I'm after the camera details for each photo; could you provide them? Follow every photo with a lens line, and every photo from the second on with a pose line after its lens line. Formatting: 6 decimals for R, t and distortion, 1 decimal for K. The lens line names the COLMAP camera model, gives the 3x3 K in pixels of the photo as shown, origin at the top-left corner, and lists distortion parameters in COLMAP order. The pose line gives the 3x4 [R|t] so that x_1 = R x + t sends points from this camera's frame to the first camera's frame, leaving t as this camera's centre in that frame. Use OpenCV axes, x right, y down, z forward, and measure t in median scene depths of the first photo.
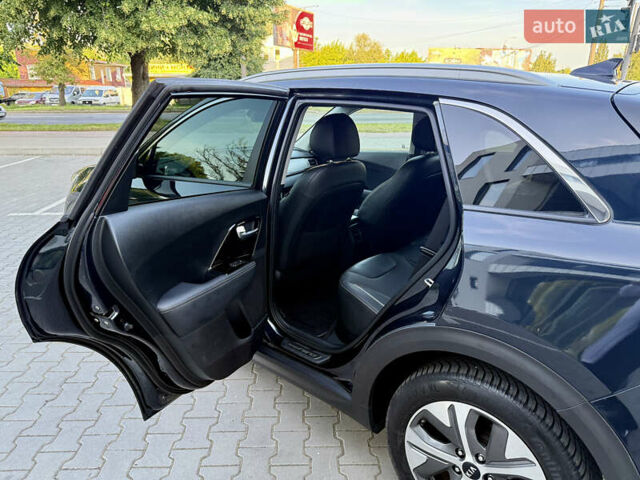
lens RADIAL K [[440.5, 0, 320.0], [0, 440.5, 240.0], [0, 0, 1]] dist [0.079355, -0.096762]
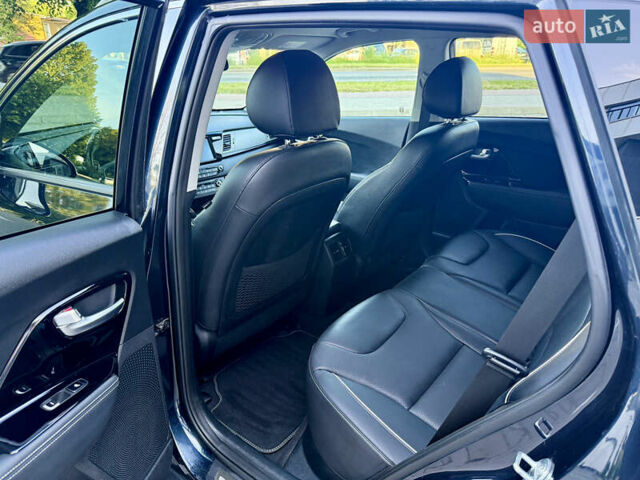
lens RADIAL K [[458.6, 0, 320.0], [0, 458.6, 240.0], [0, 0, 1]] dist [0.027843, -0.054009]
pose [[0.998638, -0.022807, 0.046929, 0.031435], [0.019365, 0.997178, 0.072540, -0.091710], [-0.048451, -0.071532, 0.996261, 0.399585]]
